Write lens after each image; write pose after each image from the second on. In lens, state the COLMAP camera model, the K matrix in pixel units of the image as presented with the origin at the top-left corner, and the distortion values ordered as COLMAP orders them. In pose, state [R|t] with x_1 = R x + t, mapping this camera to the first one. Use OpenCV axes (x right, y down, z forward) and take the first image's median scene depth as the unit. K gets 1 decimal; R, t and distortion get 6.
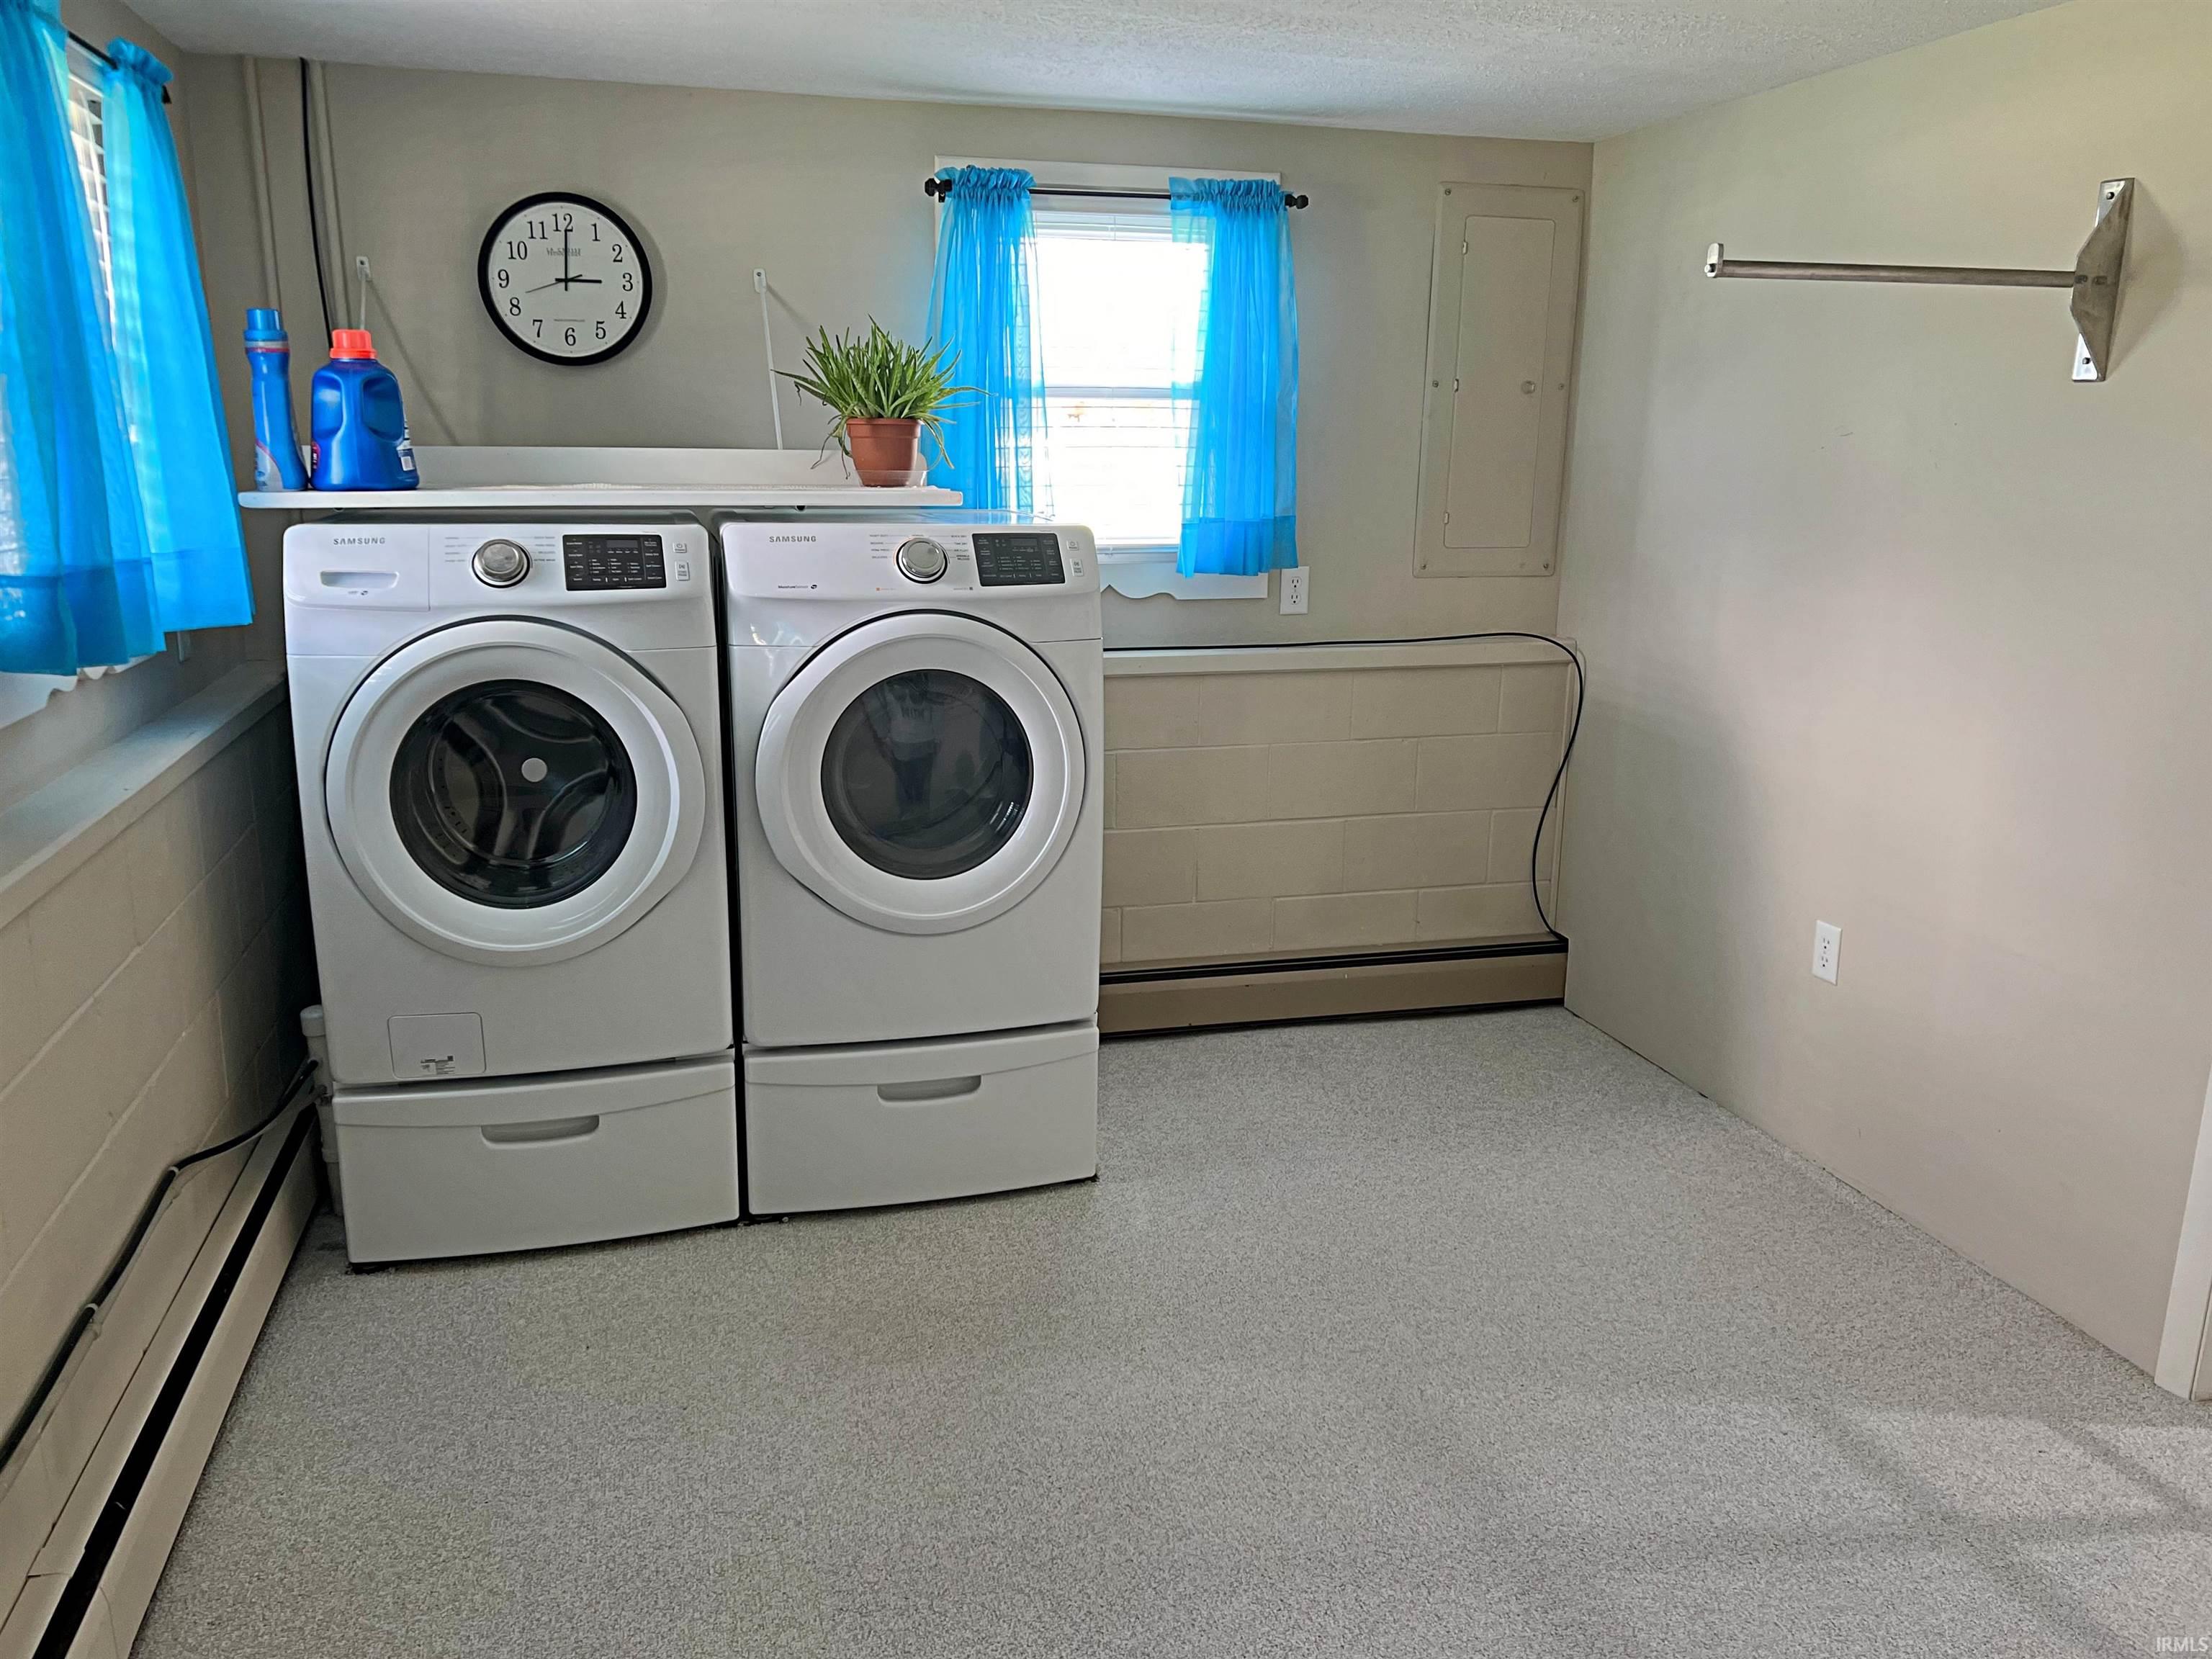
lens RADIAL K [[1691.1, 0, 1110.4], [0, 1691.1, 817.9], [0, 0, 1]] dist [0.030397, -0.022053]
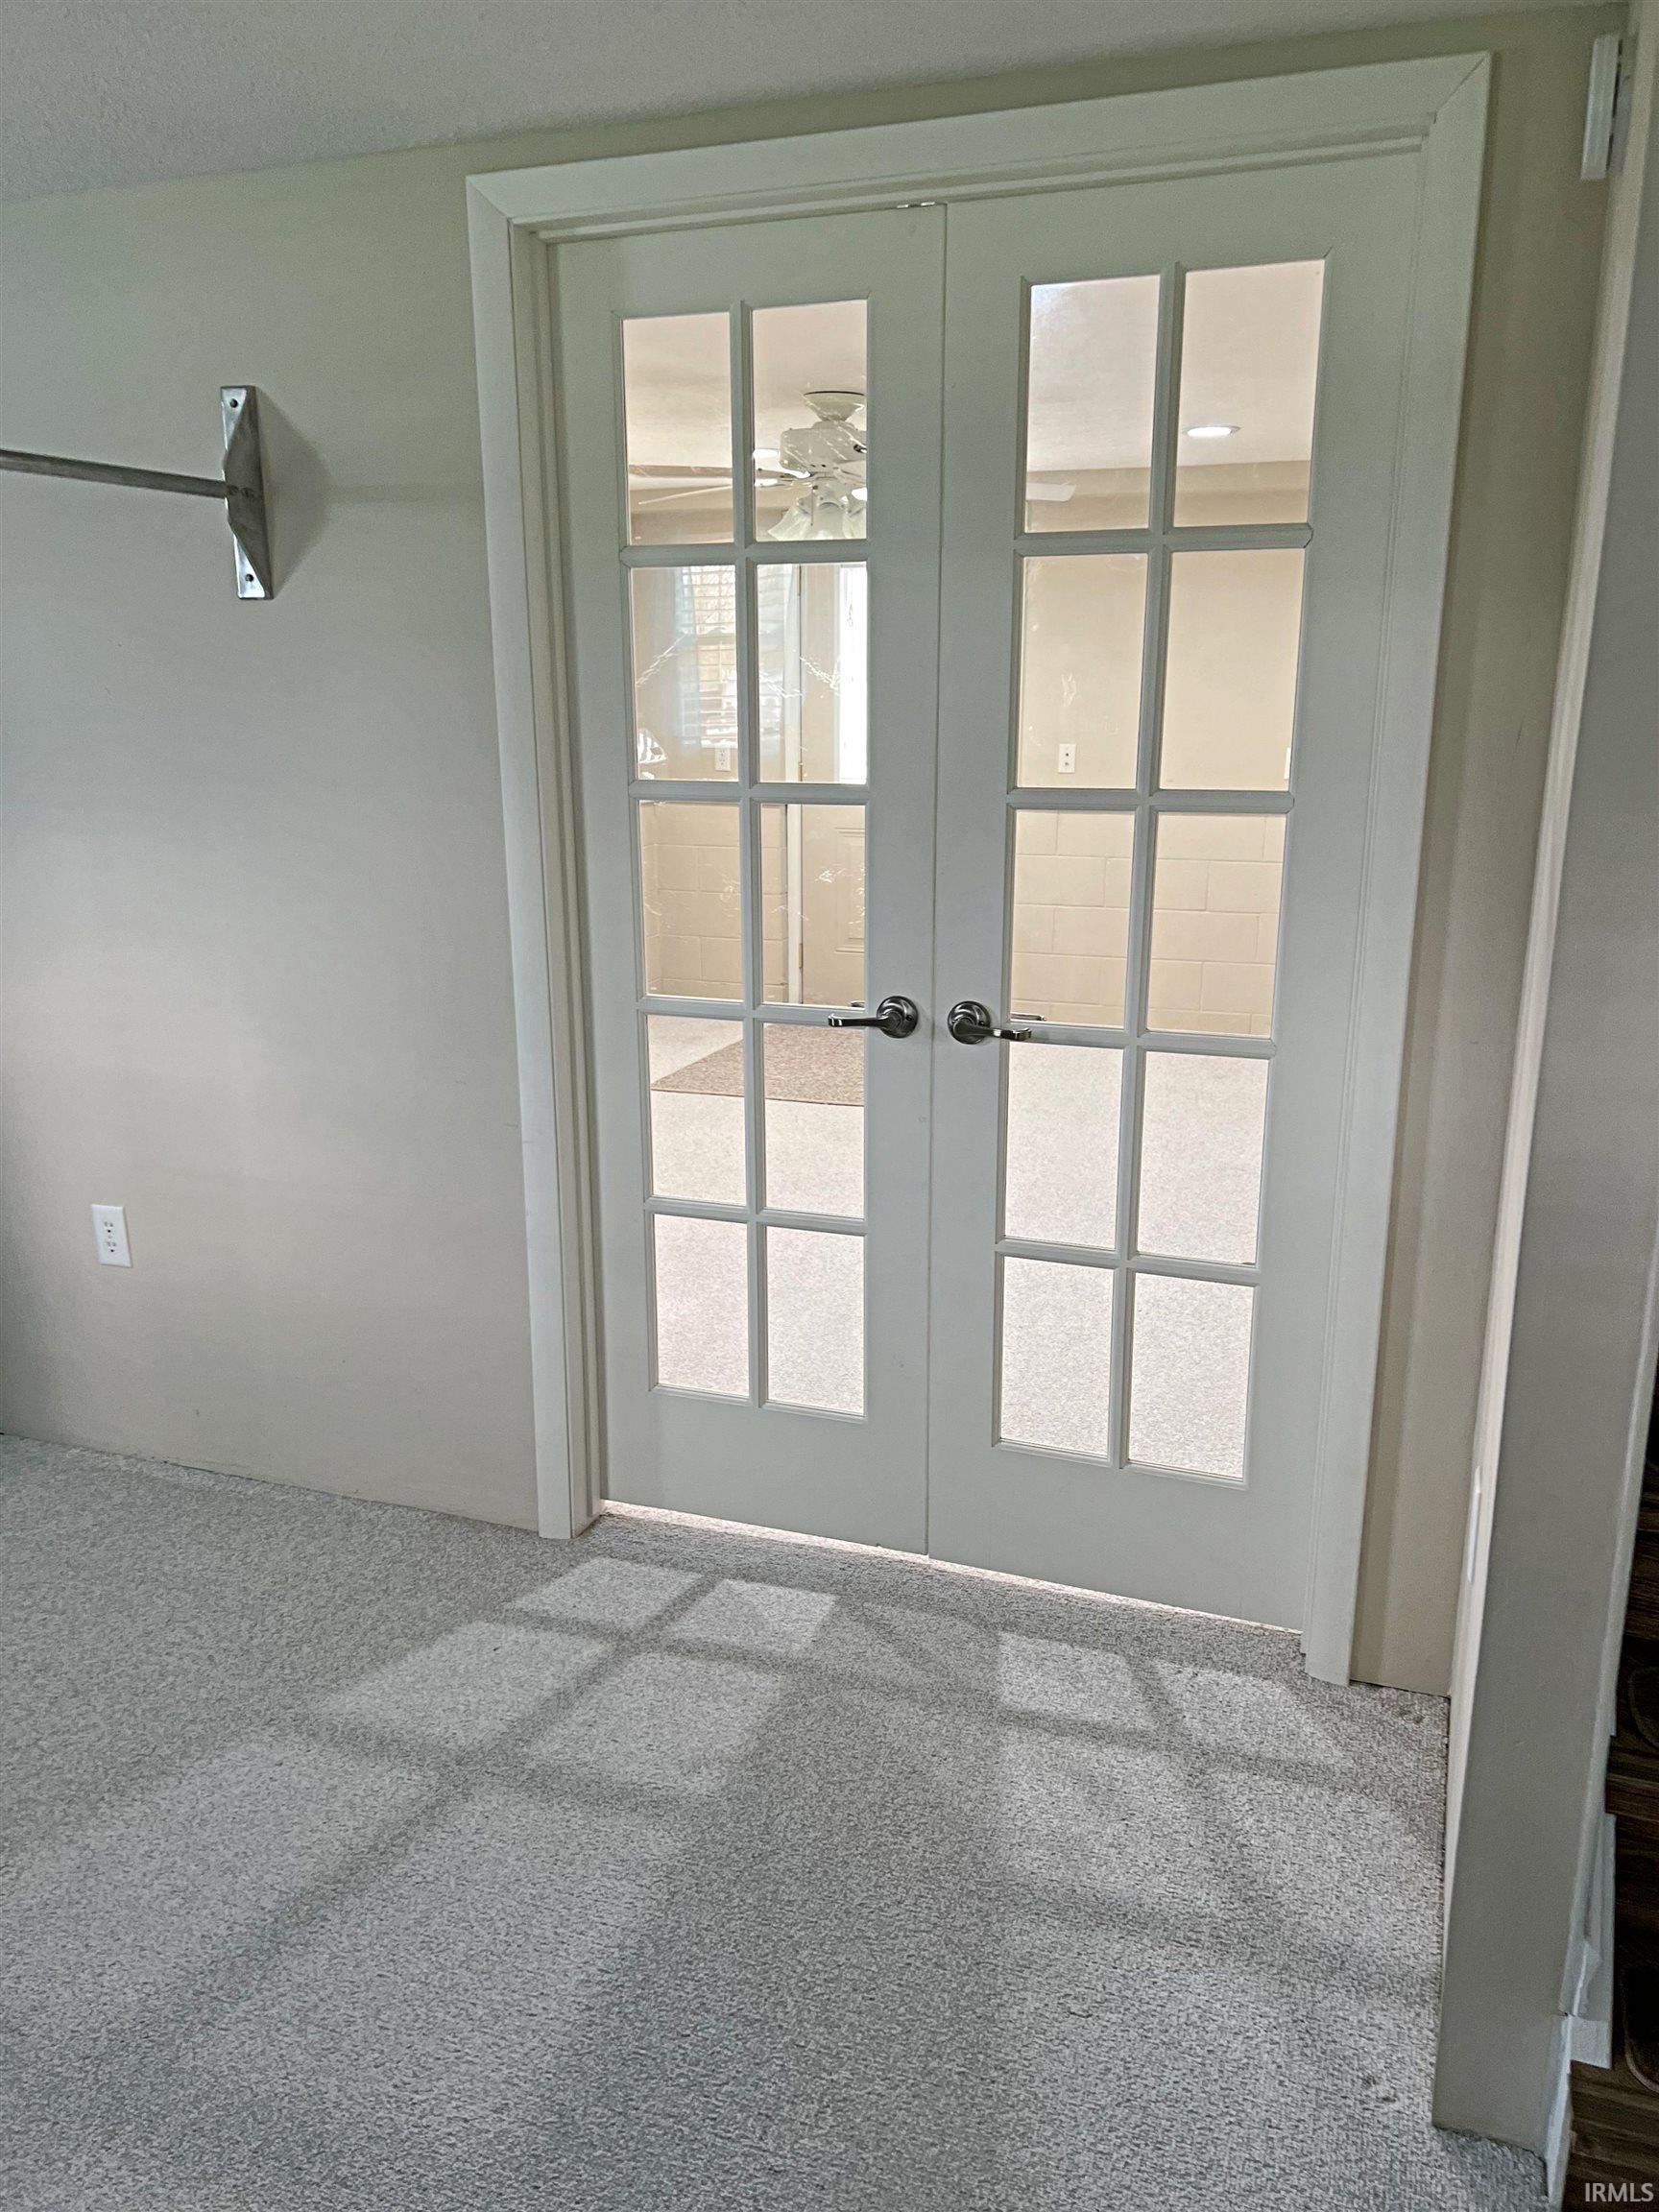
lens RADIAL K [[1691.1, 0, 829.1], [0, 1691.1, 1116.4], [0, 0, 1]] dist [0.030397, -0.022053]
pose [[0.591943, -0.226072, 0.773625, -0.052455], [0.200745, 0.970961, 0.130137, -0.031892], [-0.780580, 0.078267, 0.620136, 0.176135]]
